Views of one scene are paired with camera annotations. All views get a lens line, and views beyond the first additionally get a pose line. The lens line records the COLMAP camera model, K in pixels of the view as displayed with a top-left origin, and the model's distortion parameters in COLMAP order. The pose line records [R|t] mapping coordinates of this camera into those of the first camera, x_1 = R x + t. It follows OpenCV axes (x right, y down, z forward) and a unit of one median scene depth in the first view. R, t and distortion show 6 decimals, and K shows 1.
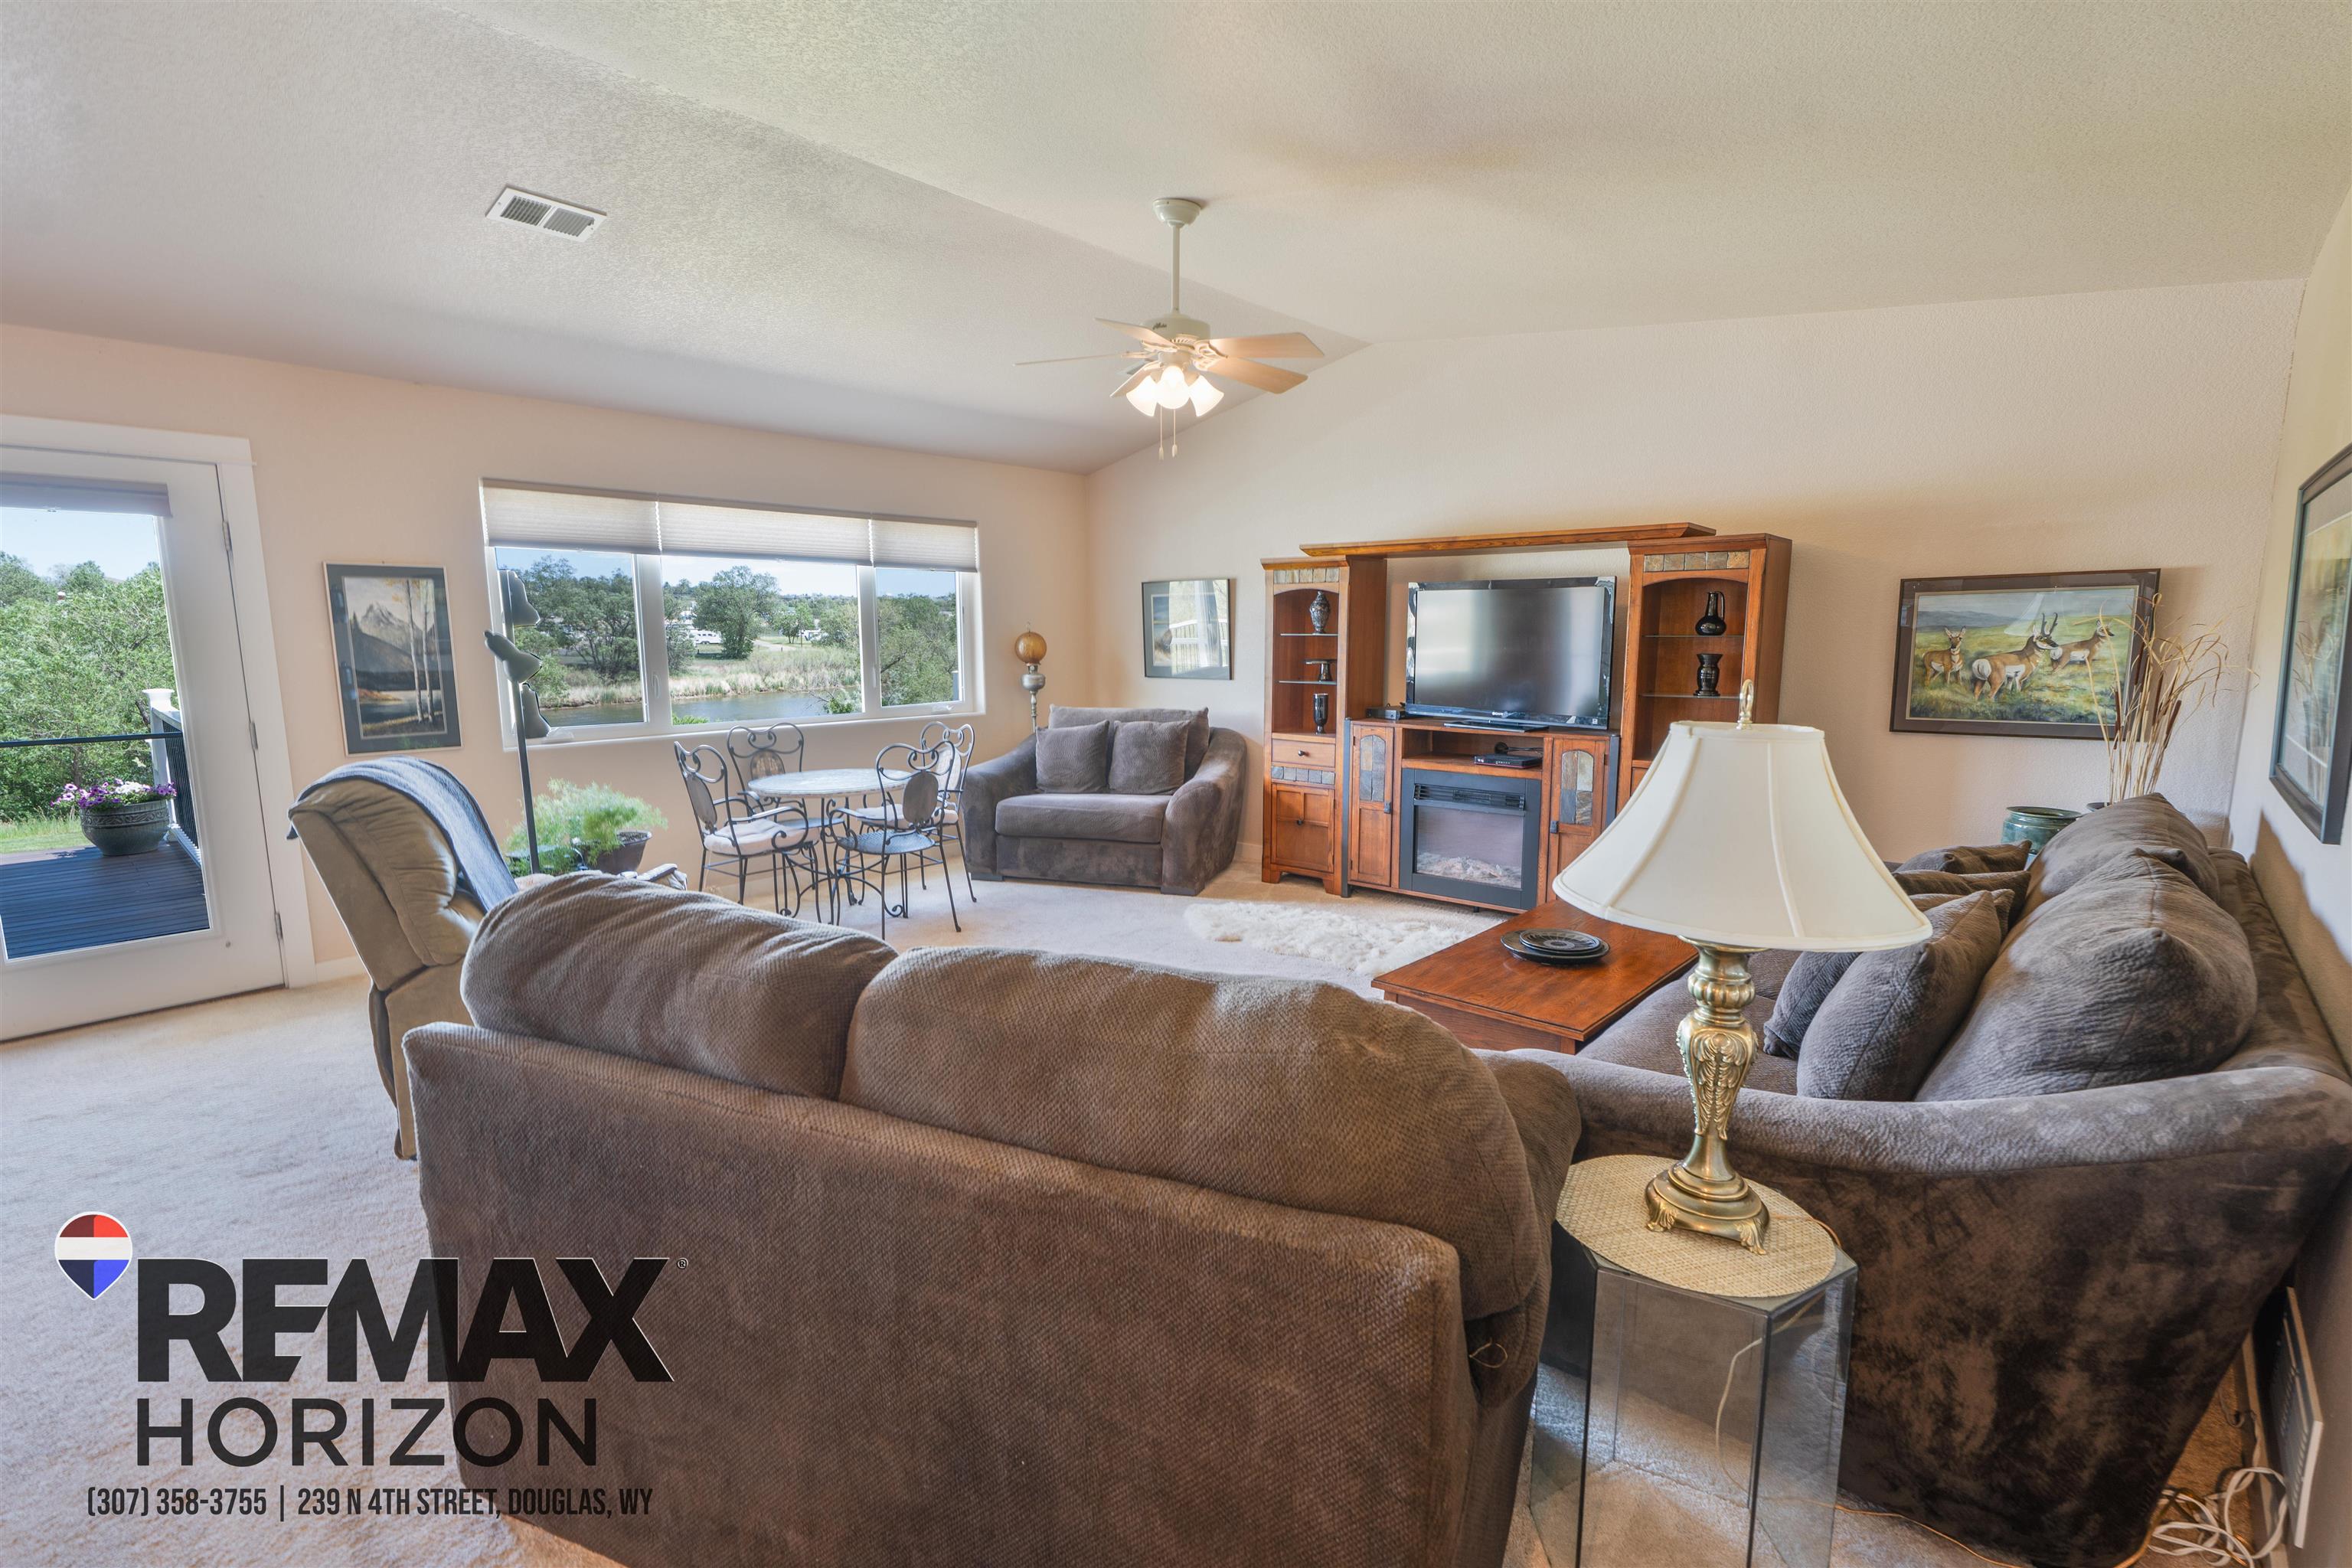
lens RADIAL K [[1037.0, 0, 1176.0], [0, 1037.0, 784.0], [0, 0, 1]] dist [0.001983, -0.000182]
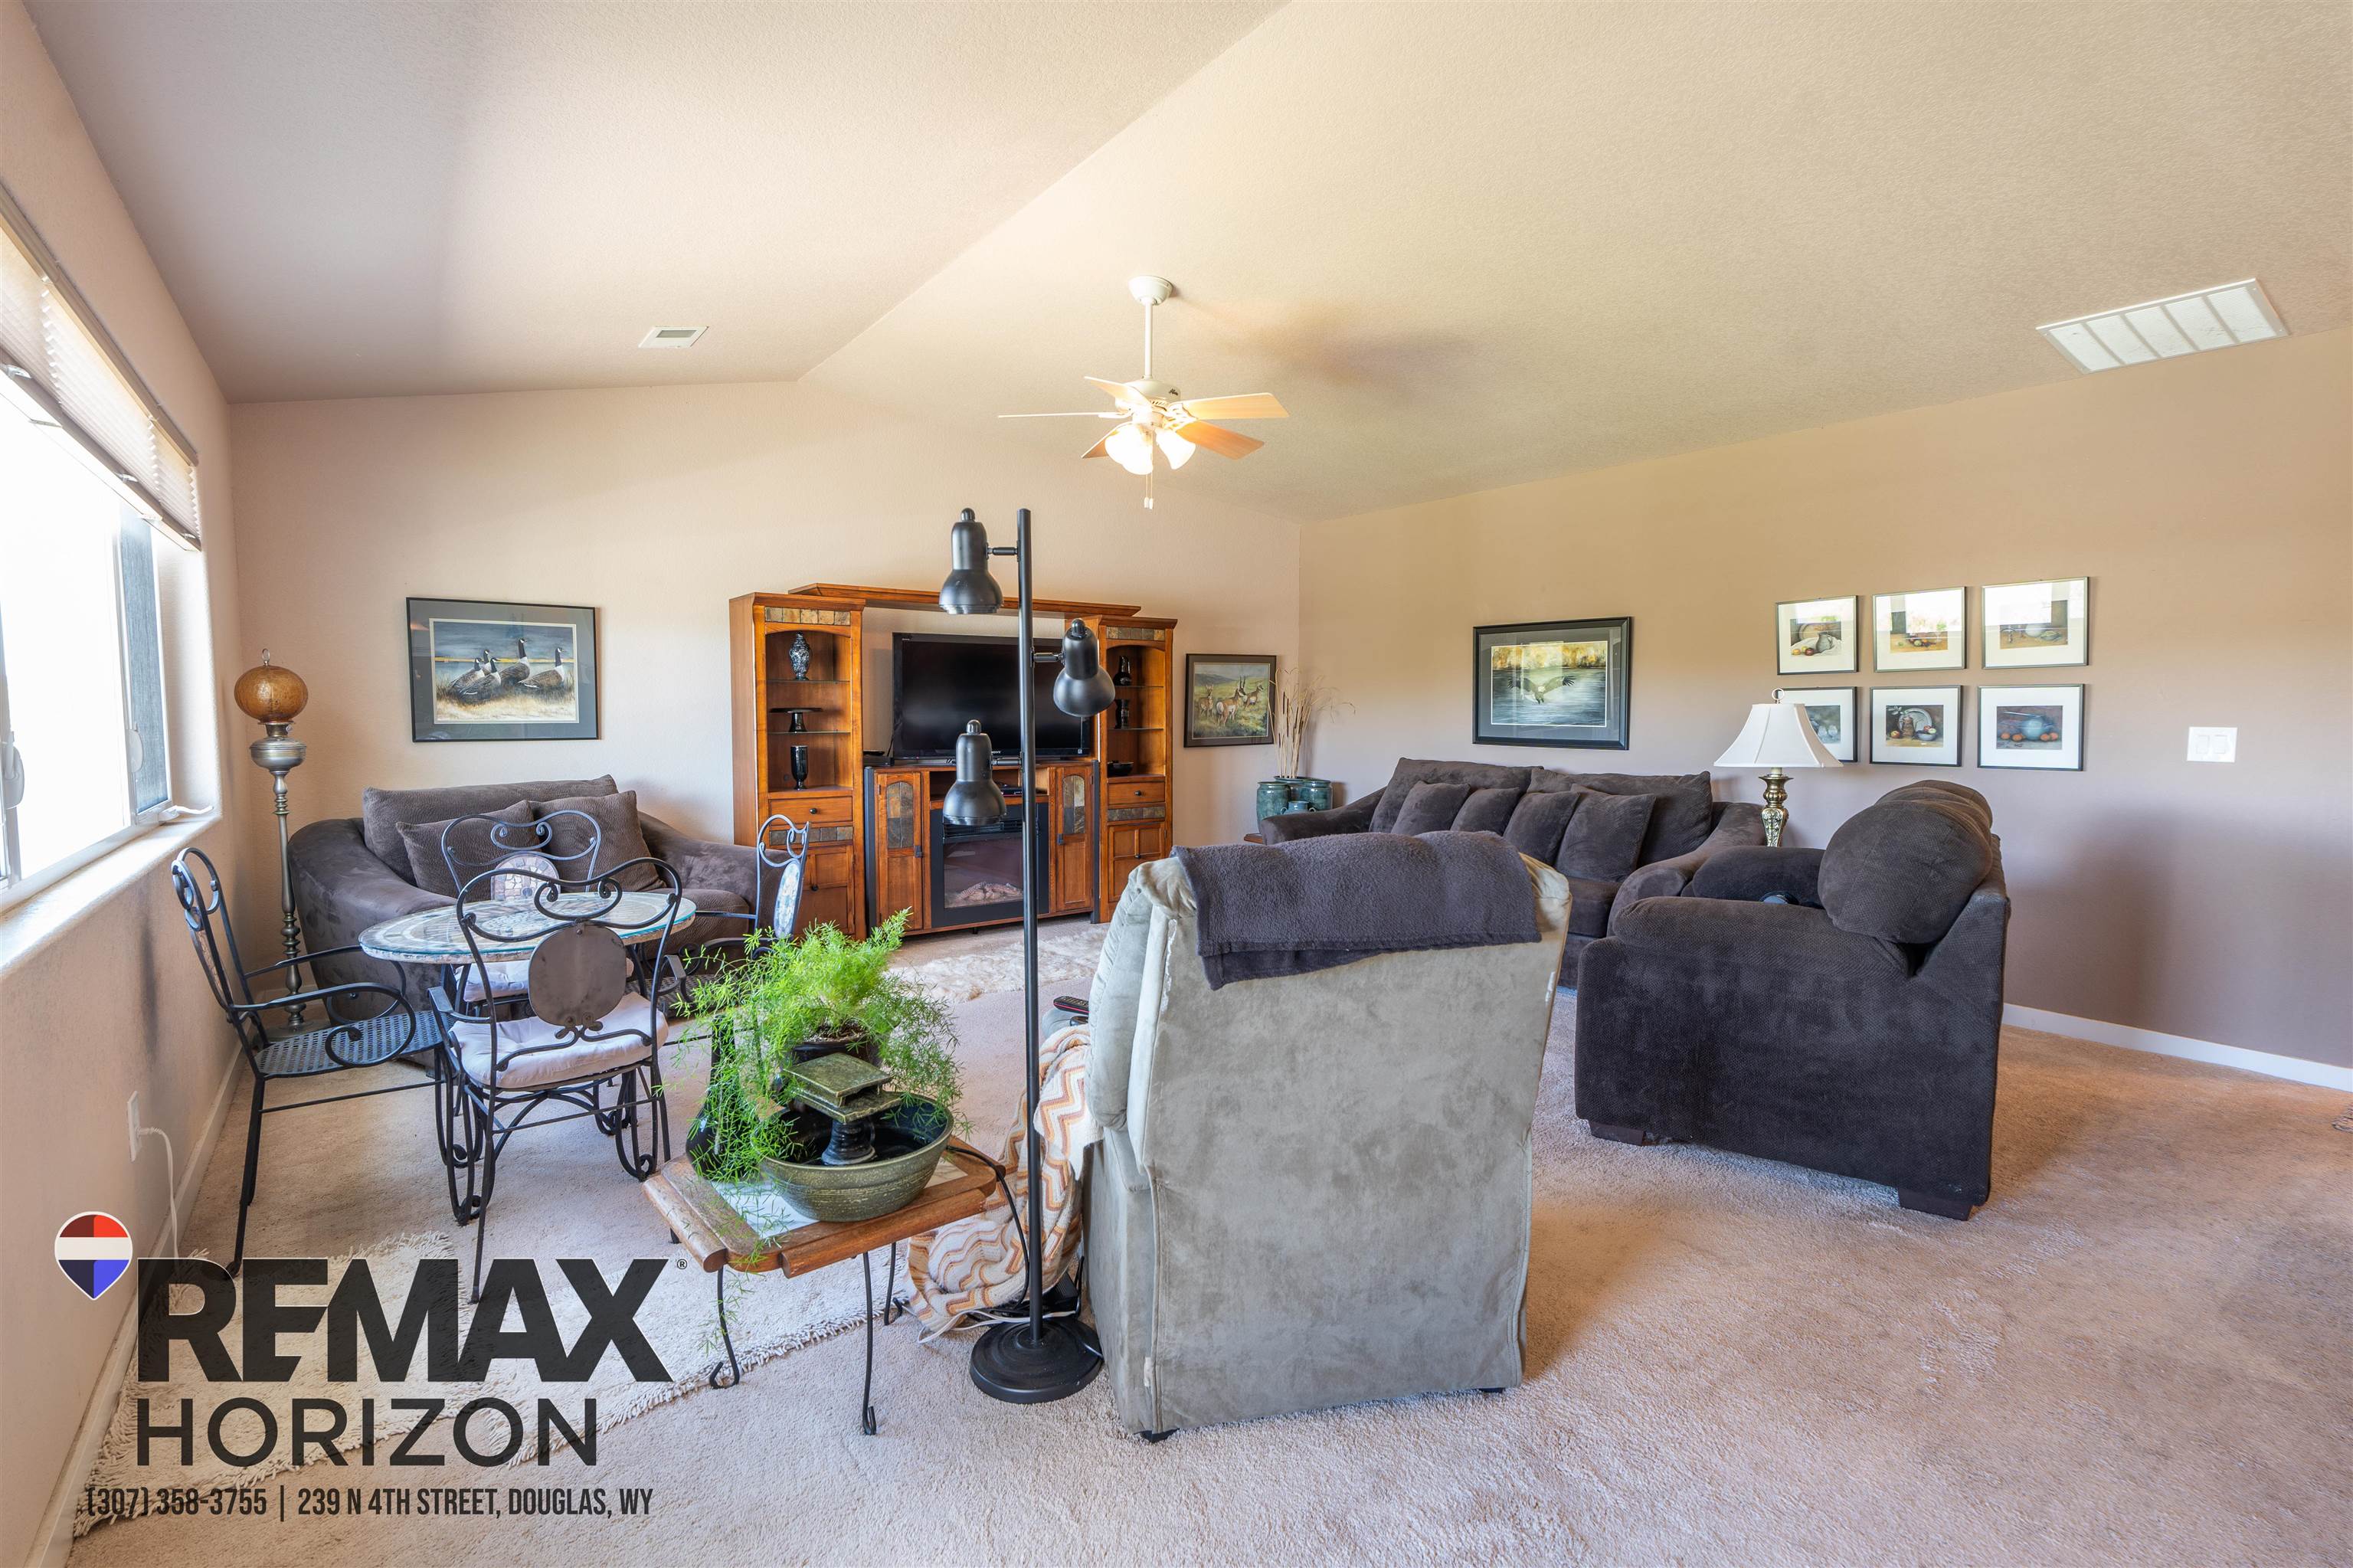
lens RADIAL K [[1073.7, 0, 1176.5], [0, 1073.7, 784.0], [0, 0, 1]] dist [0.001089, 0.000506]
pose [[0.243751, -0.068903, 0.967387, -0.739563], [0.138085, 0.989777, 0.035705, -0.044893], [-0.959957, 0.124878, 0.250774, 0.485057]]
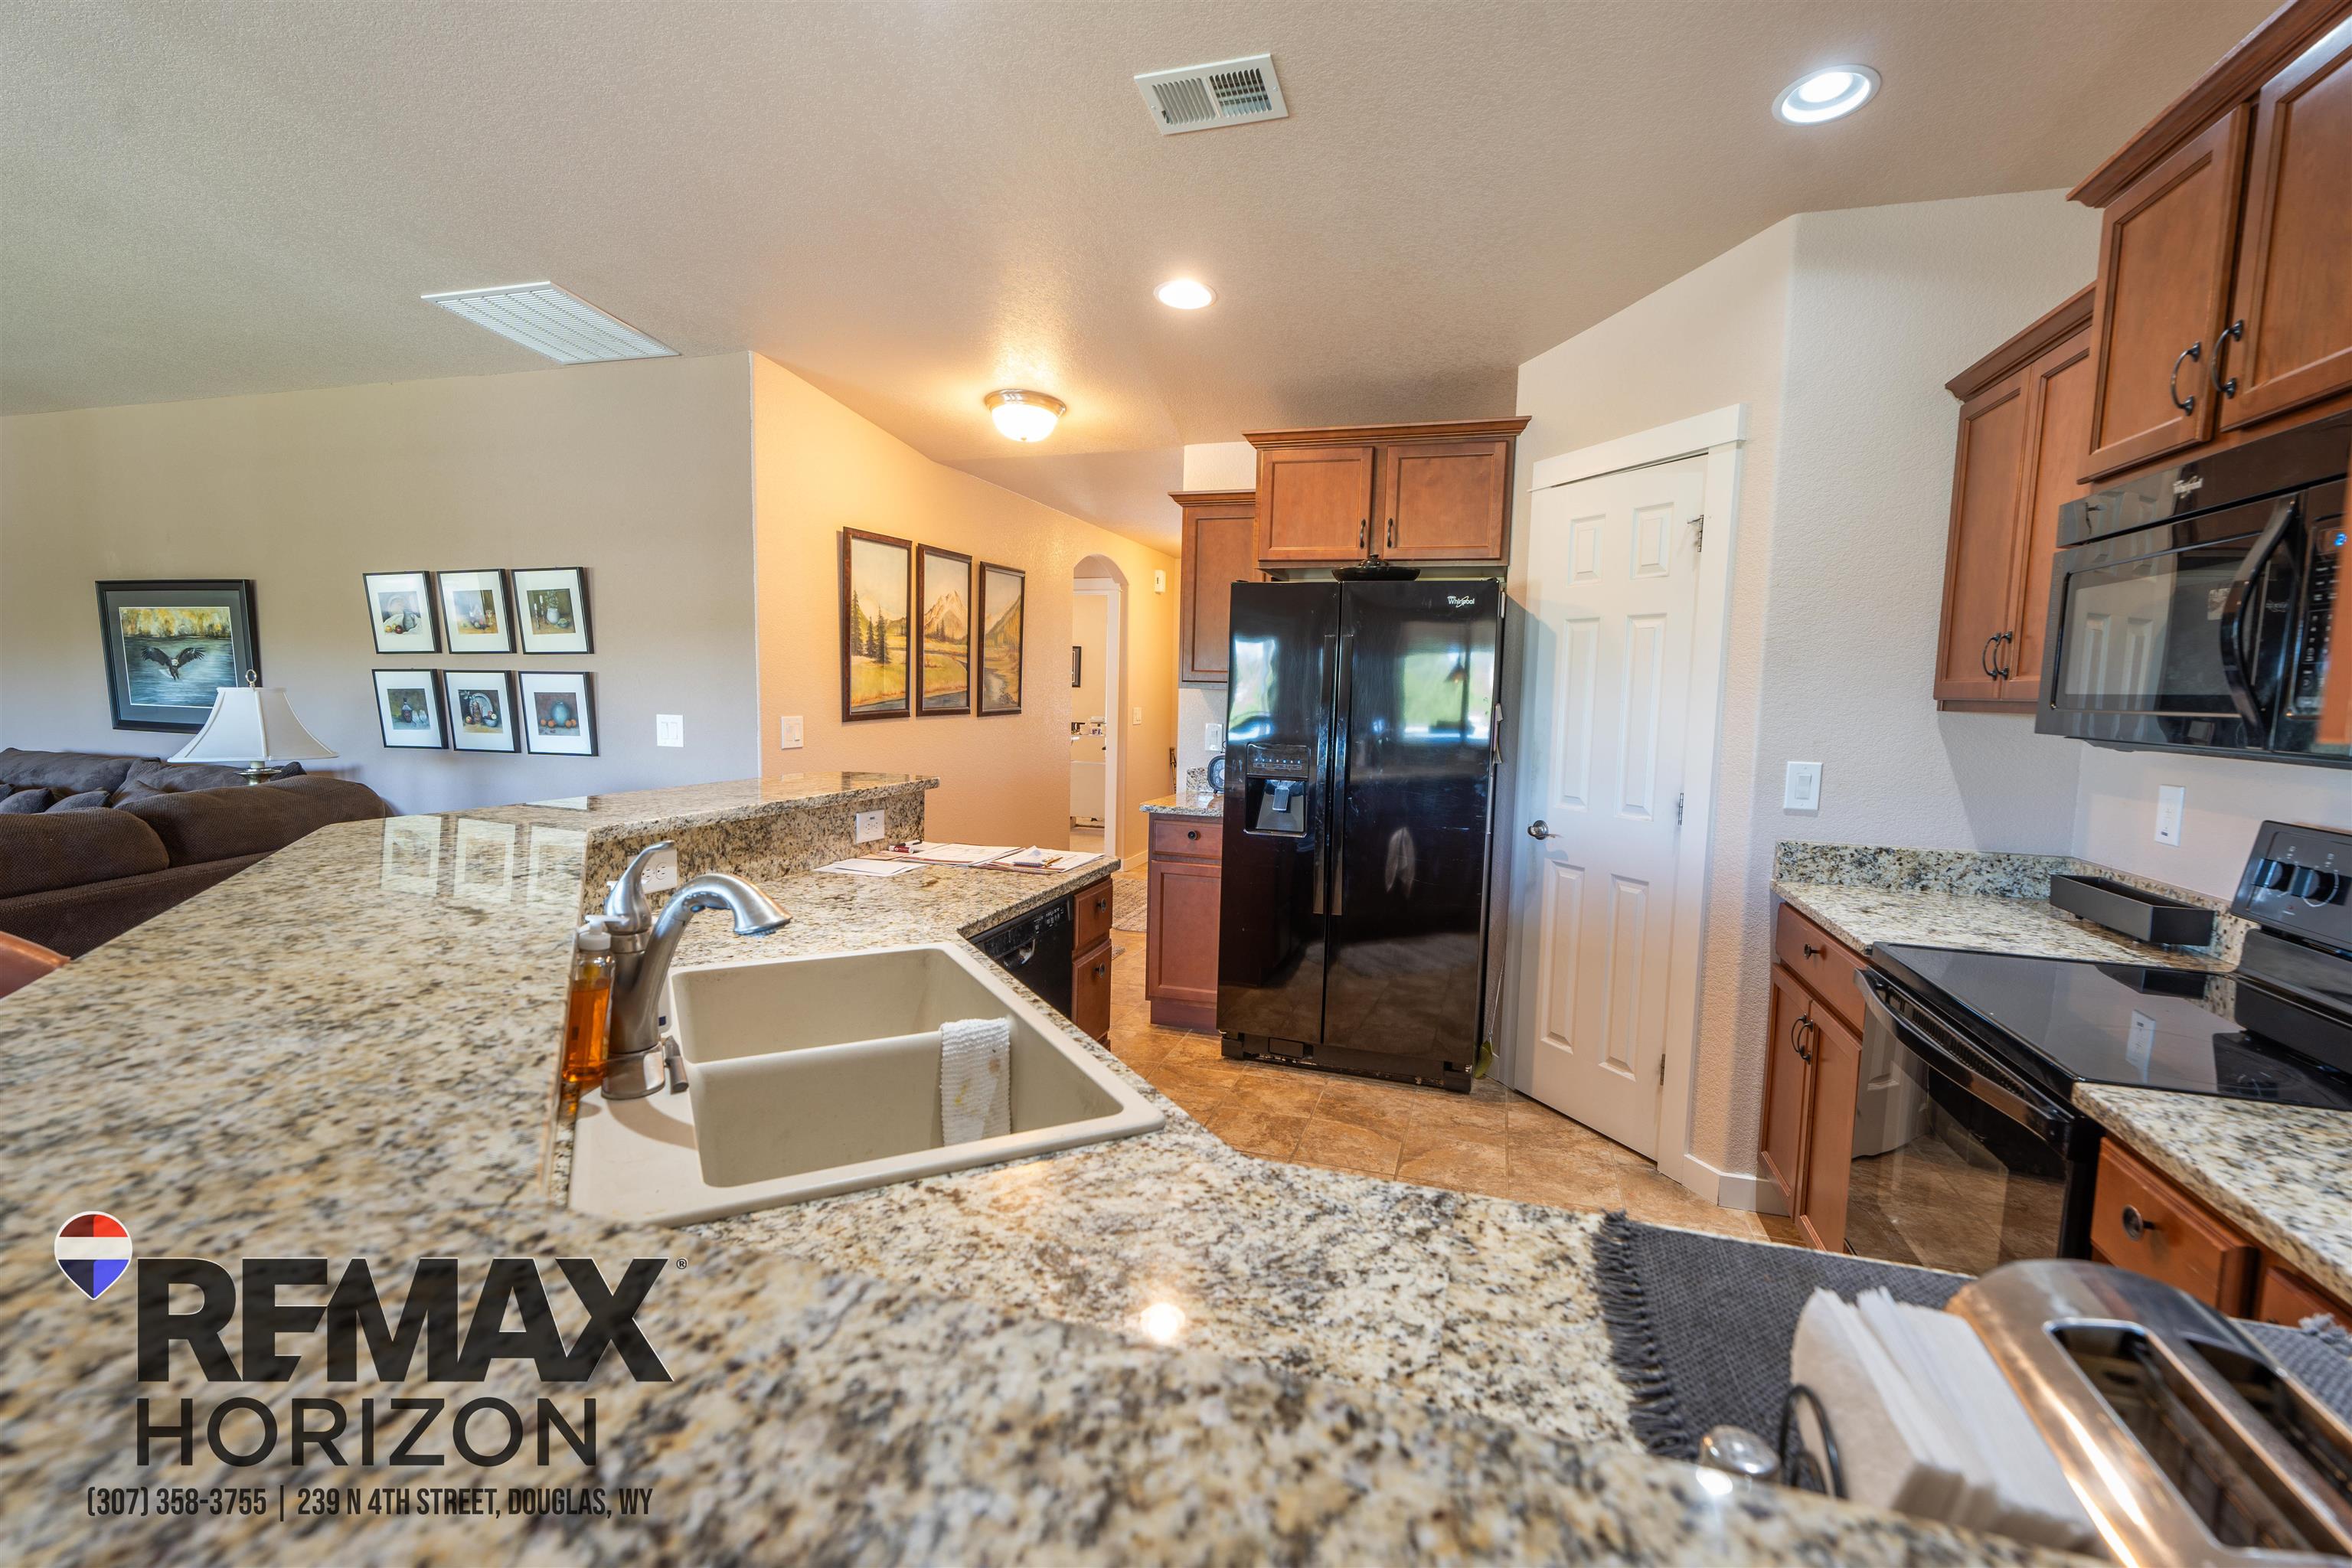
lens RADIAL K [[1037.0, 0, 1176.0], [0, 1037.0, 784.0], [0, 0, 1]] dist [0.001983, -0.000182]
pose [[-0.380161, -0.096970, 0.919823, -0.707556], [0.116597, 0.981531, 0.151664, 0.017746], [-0.917542, 0.164906, -0.361834, -0.066854]]
